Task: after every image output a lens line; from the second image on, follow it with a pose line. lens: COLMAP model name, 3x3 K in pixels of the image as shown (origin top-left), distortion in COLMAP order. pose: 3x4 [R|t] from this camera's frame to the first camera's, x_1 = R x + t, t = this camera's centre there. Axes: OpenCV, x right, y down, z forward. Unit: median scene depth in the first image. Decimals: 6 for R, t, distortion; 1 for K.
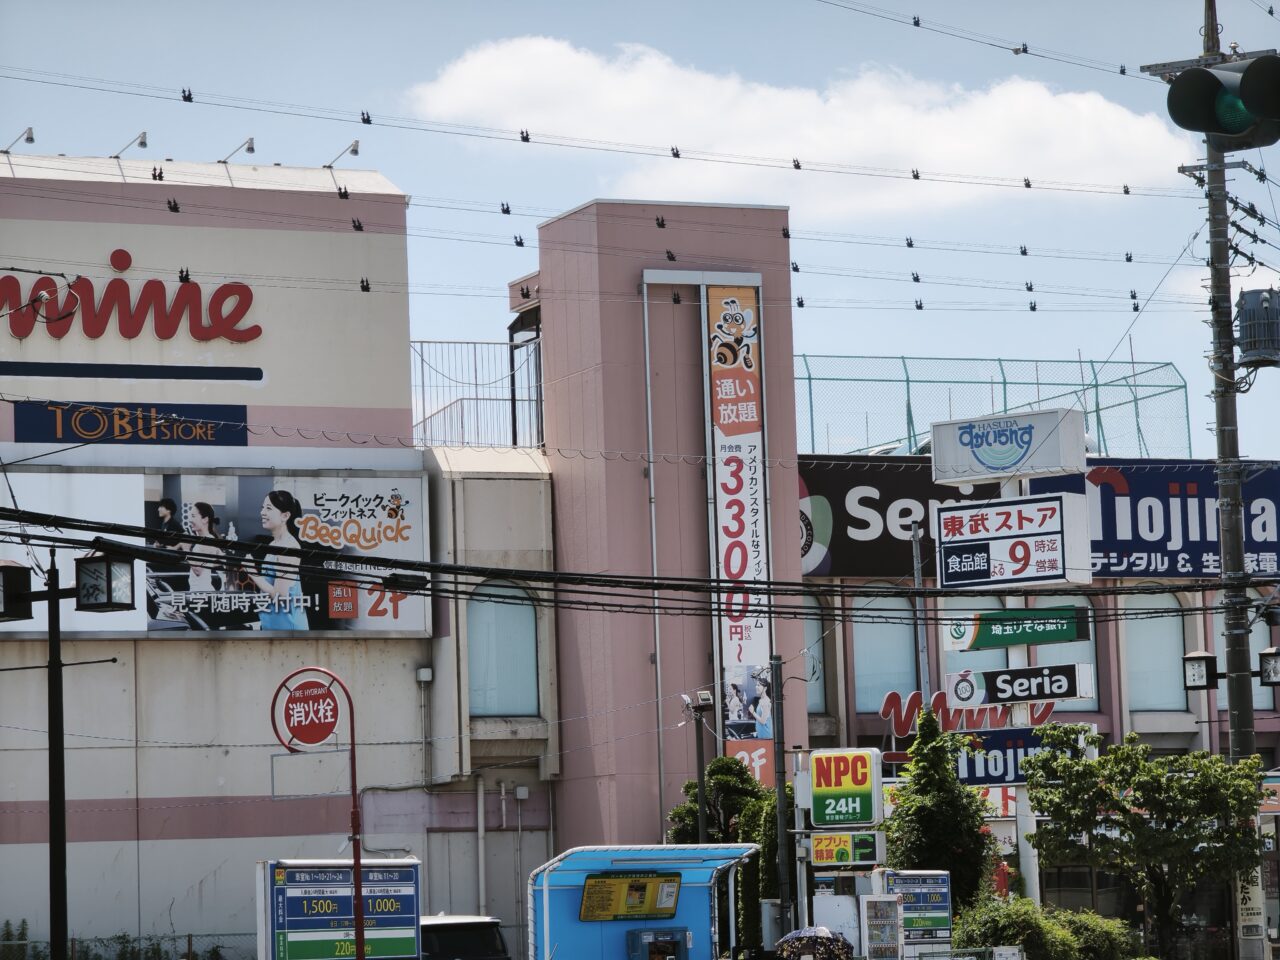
lens RADIAL K [[4253.5, 0, 640.0], [0, 4253.5, 480.0], [0, 0, 1]] dist [0.115893, 3.231987]
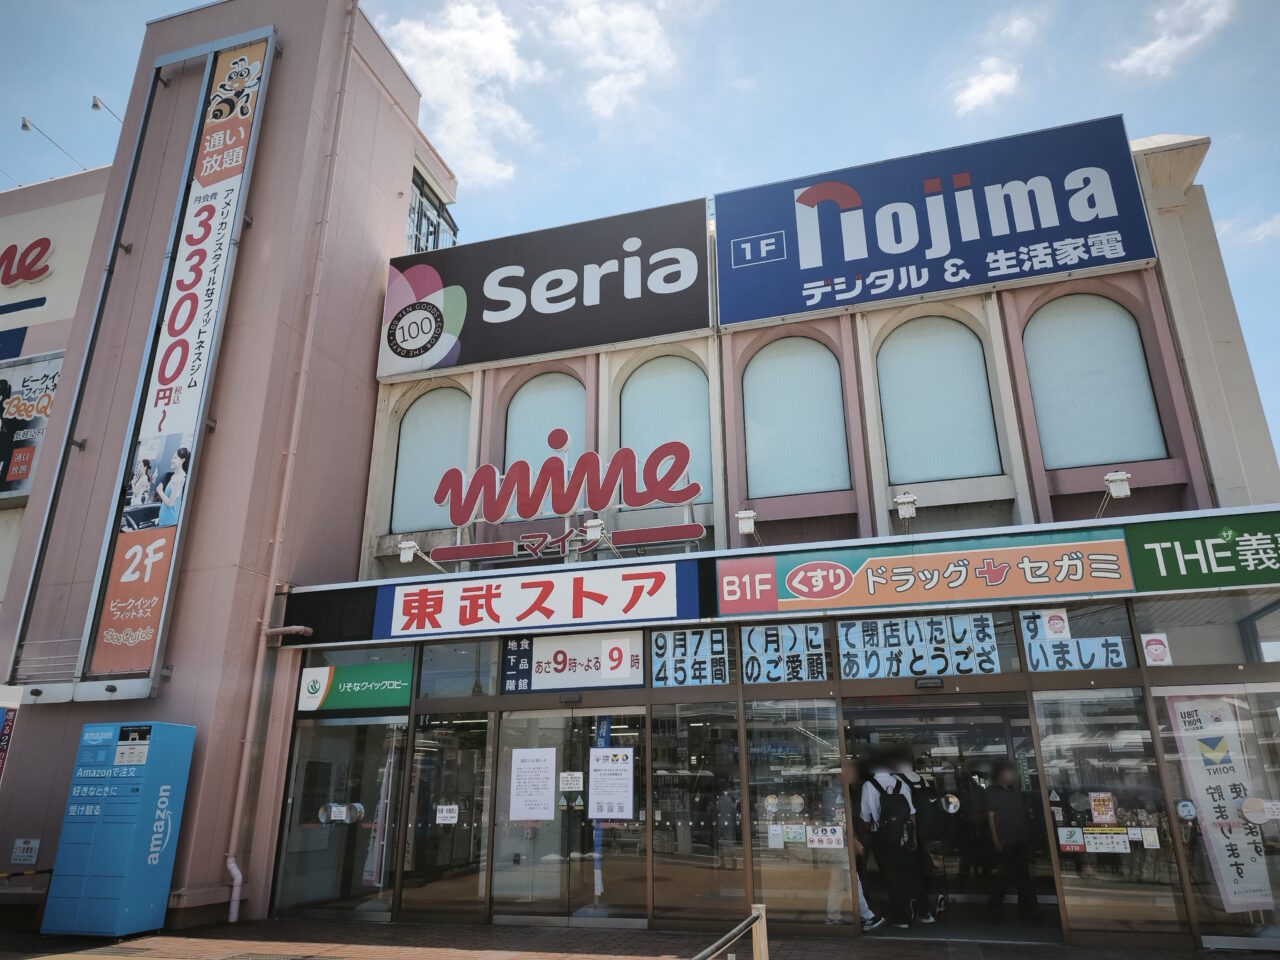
lens RADIAL K [[858.3, 0, 640.0], [0, 858.3, 480.0], [0, 0, 1]] dist [0.056735, -0.072710]
pose [[0.774952, -0.190798, -0.602532, 0.173350], [0.051591, 0.969259, -0.240571, 0.088578], [0.629911, 0.155346, 0.760973, 0.894604]]
